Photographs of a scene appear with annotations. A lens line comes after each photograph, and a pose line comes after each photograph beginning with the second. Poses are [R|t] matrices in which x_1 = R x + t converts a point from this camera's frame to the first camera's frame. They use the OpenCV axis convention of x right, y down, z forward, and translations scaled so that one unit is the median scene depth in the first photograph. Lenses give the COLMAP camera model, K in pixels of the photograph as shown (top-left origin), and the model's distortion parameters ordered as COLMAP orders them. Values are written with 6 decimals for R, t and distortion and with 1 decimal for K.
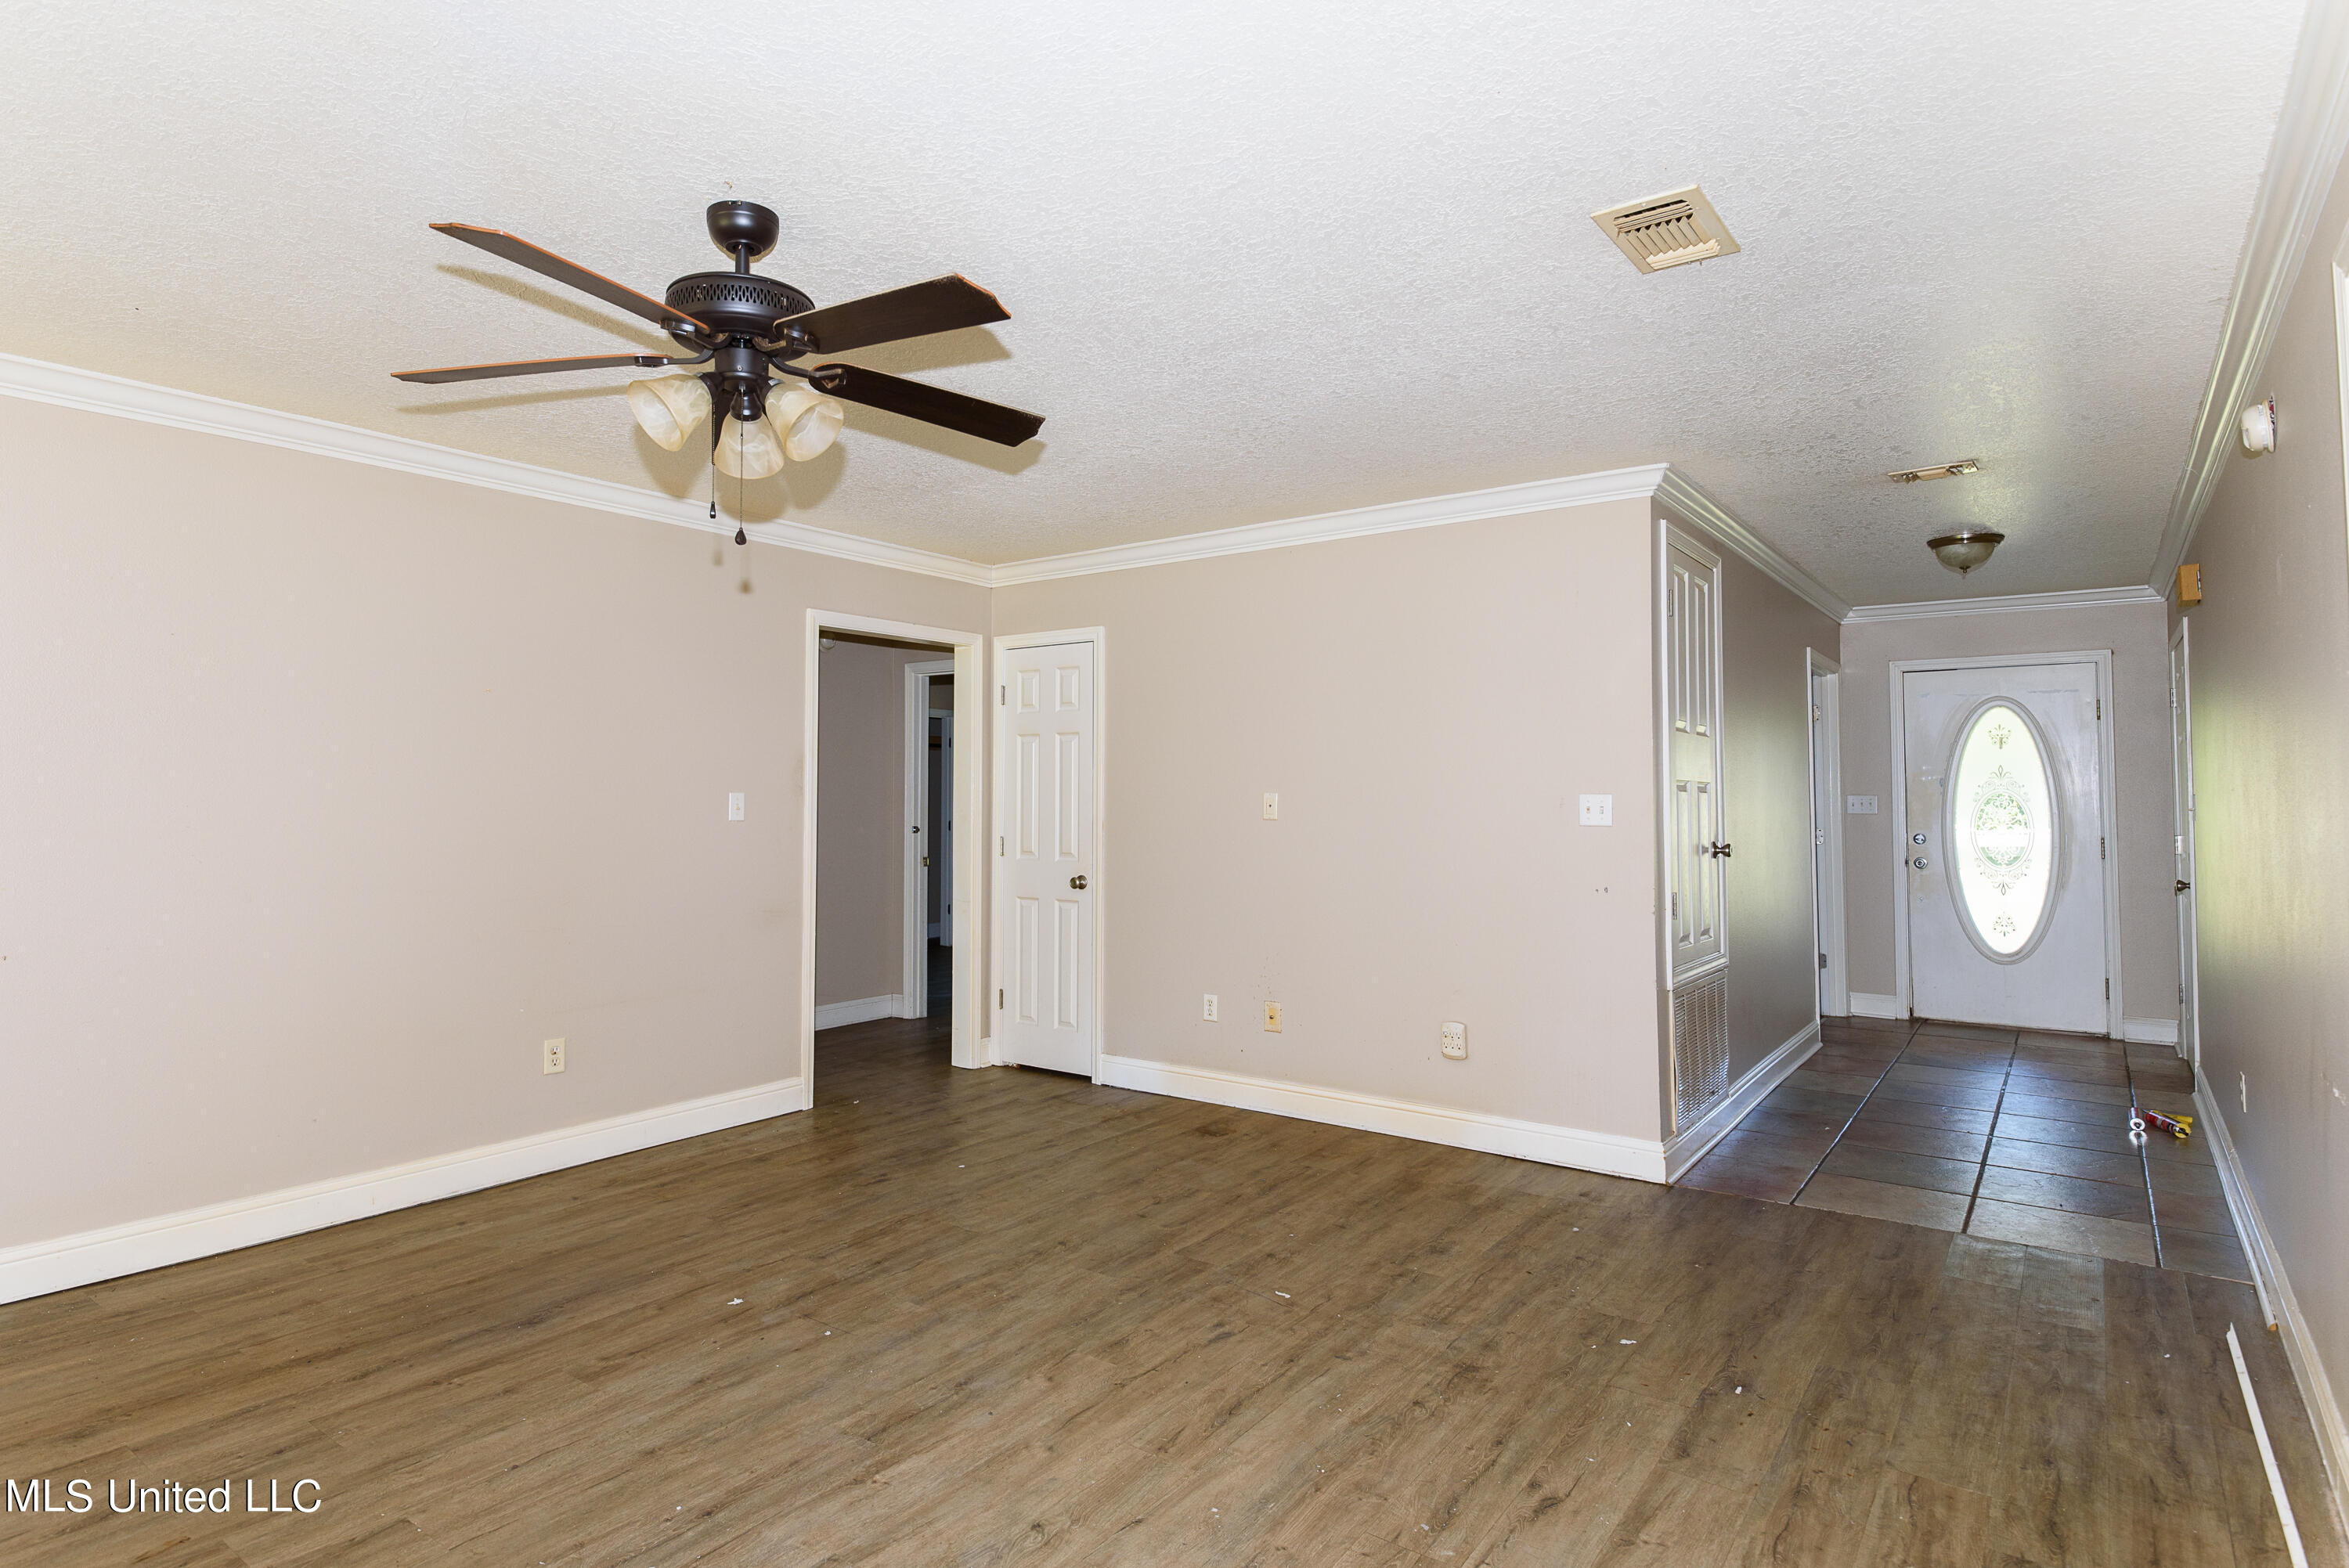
lens RADIAL K [[1248.1, 0, 1165.5], [0, 1248.1, 775.4], [0, 0, 1]] dist [-0.004745, -0.004662]
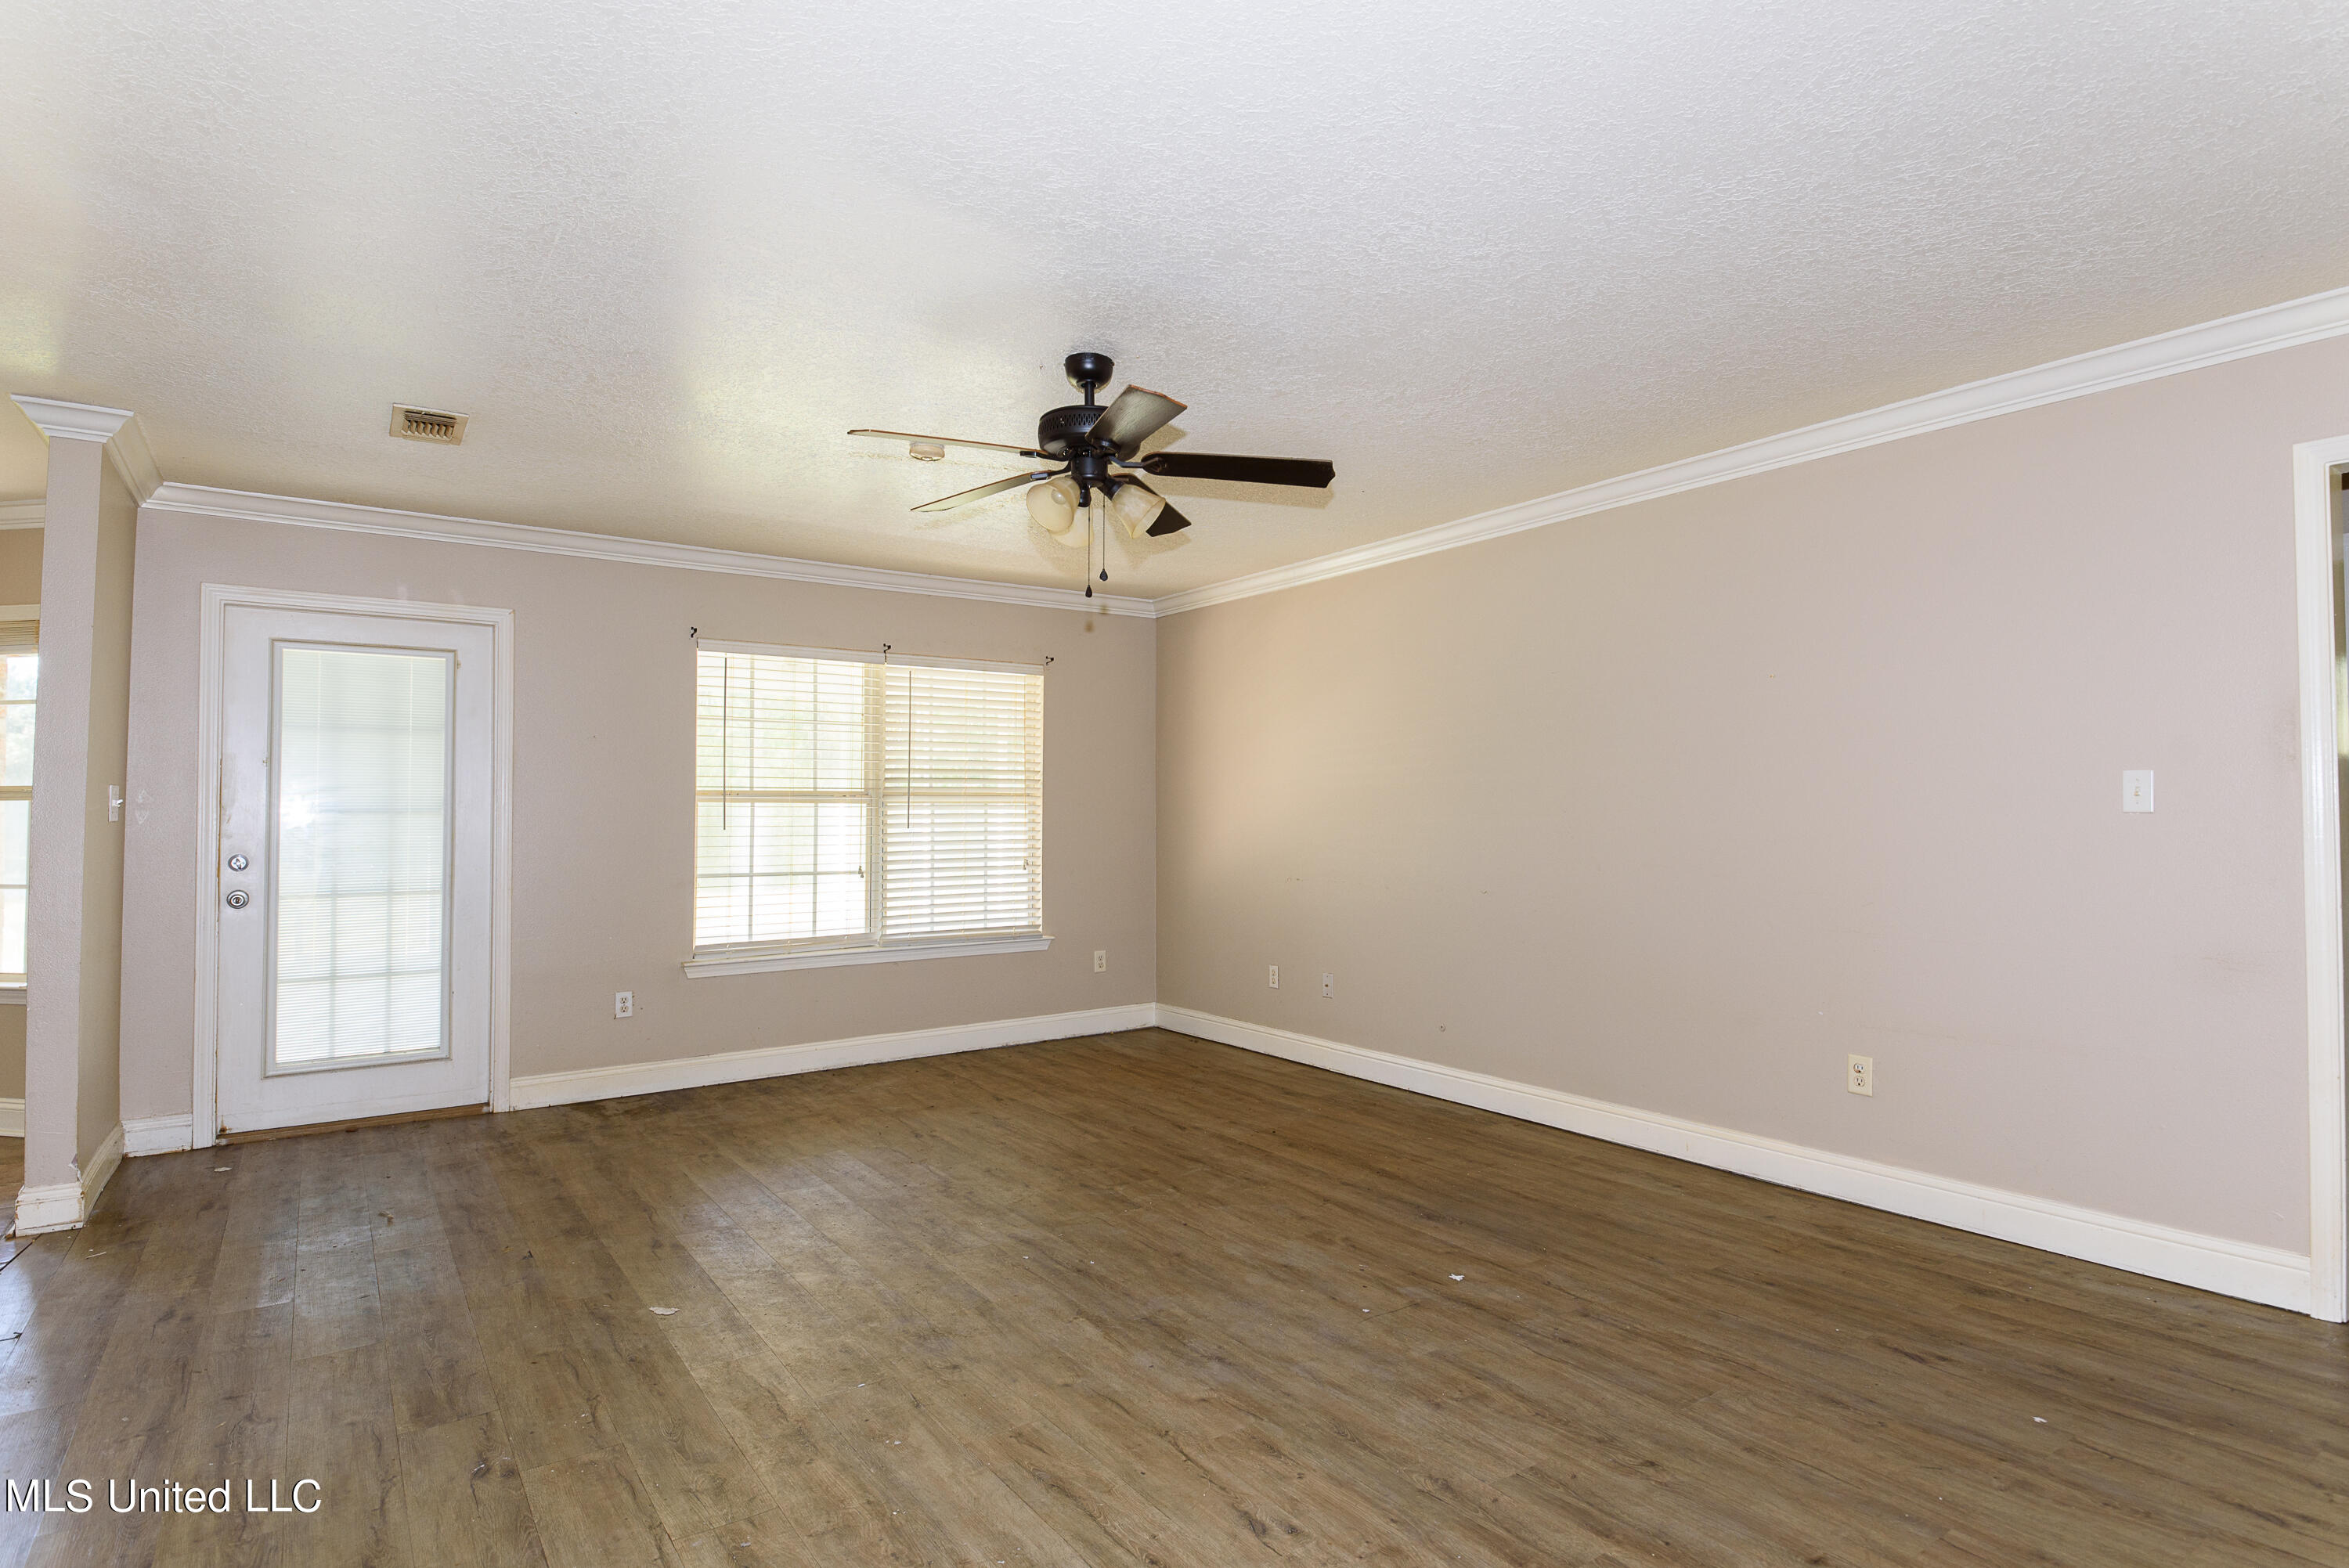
lens RADIAL K [[1248.1, 0, 1164.7], [0, 1248.1, 789.1], [0, 0, 1]] dist [-0.004745, -0.004662]
pose [[-0.337710, -0.018864, -0.941061, 0.671286], [0.012337, 0.999625, -0.024465, 0.052430], [0.941169, -0.019872, -0.337351, 1.108498]]
